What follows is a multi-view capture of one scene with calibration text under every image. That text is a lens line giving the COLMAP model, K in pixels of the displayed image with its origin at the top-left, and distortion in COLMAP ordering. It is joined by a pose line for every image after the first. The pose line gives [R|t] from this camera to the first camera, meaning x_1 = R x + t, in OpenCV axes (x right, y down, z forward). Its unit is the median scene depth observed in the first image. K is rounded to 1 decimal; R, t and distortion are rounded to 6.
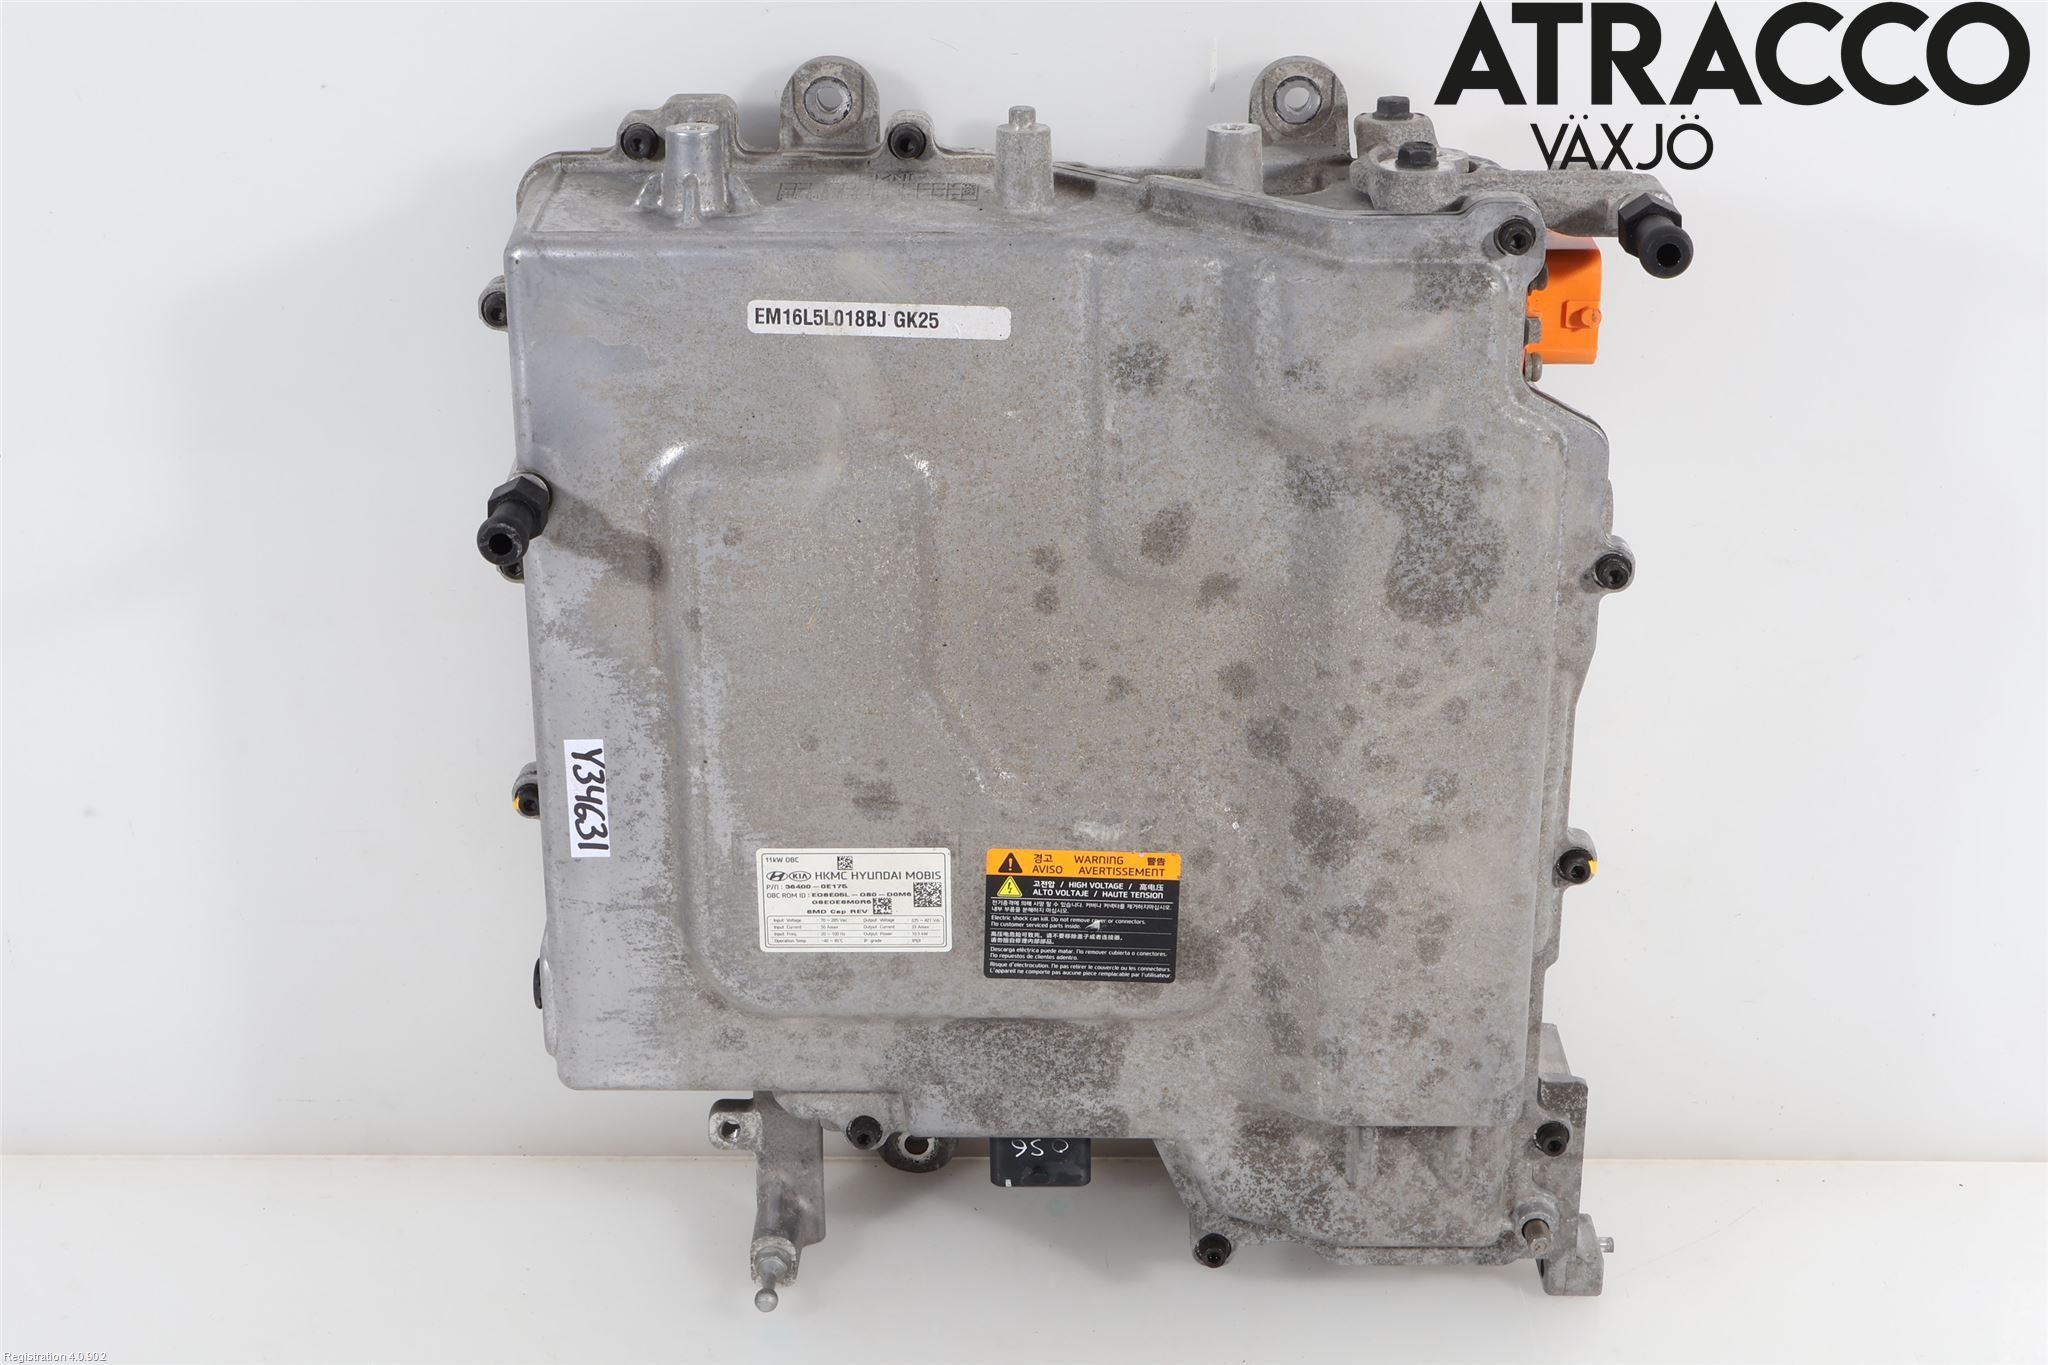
lens RADIAL K [[3105.4, 0, 1019.8], [0, 3105.4, 678.5], [0, 0, 1]] dist [0.032795, 0.000000]
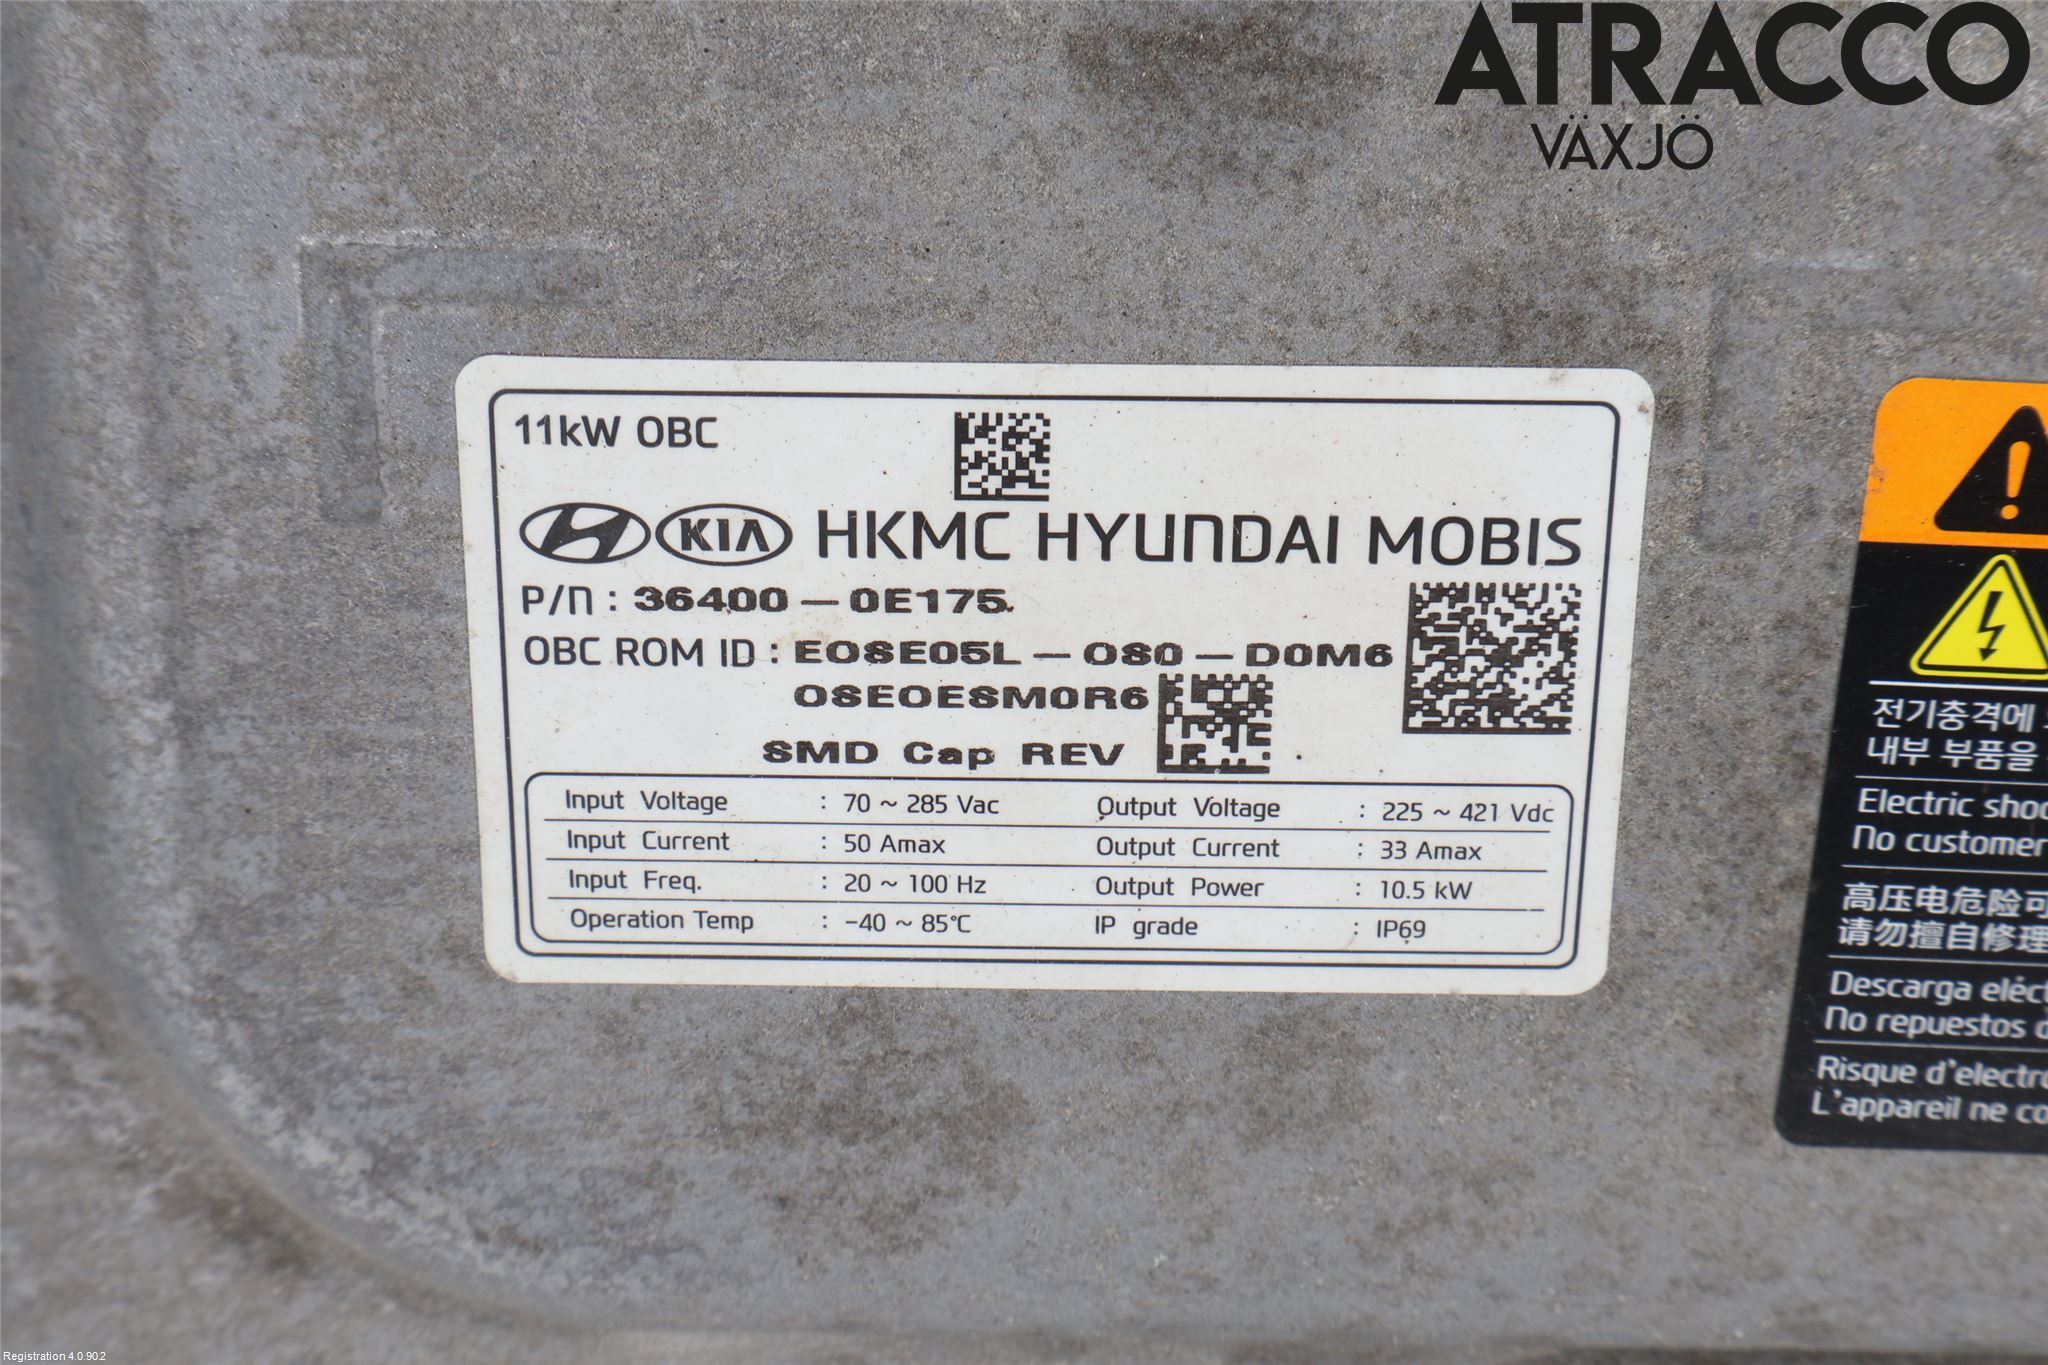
lens RADIAL K [[3928.4, 0, 1015.3], [0, 3928.4, 679.1], [0, 0, 1]] dist [-0.058058, 0.000000]
pose [[0.999840, 0.014876, 0.009898, -0.057548], [-0.015406, 0.998323, 0.055809, 0.059670], [-0.009052, -0.055953, 0.998392, 0.795200]]
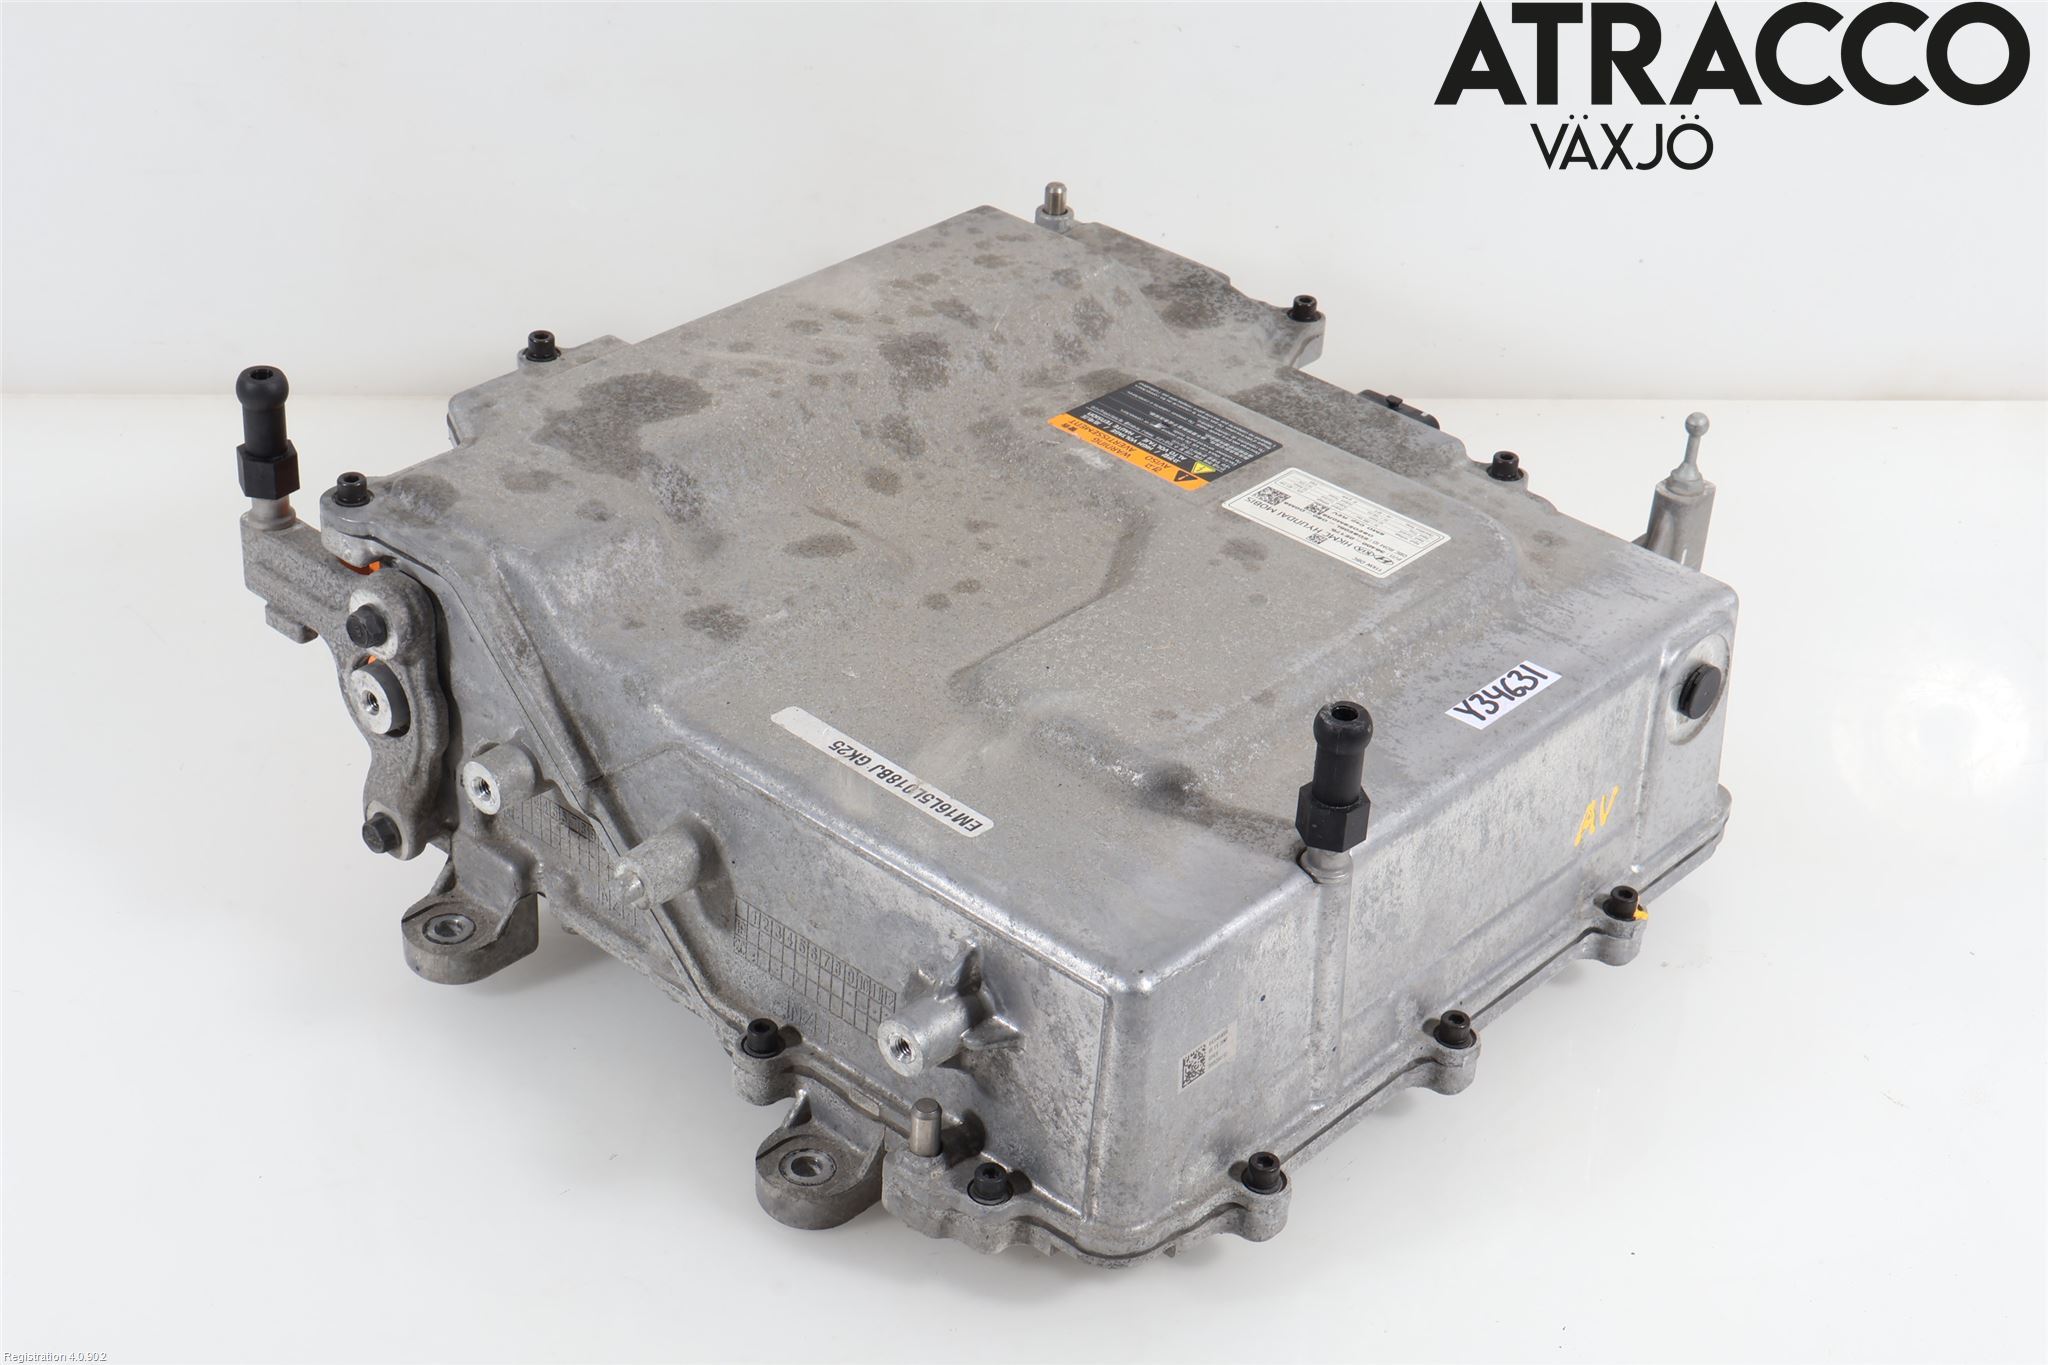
lens RADIAL K [[3248.7, 0, 1027.1], [0, 3248.7, 688.1], [0, 0, 1]] dist [0.029772, 0.000000]
pose [[-0.742160, -0.379830, 0.552203, -0.557566], [0.638049, -0.652618, 0.408636, -0.433629], [0.205166, 0.655606, 0.726697, 0.290067]]
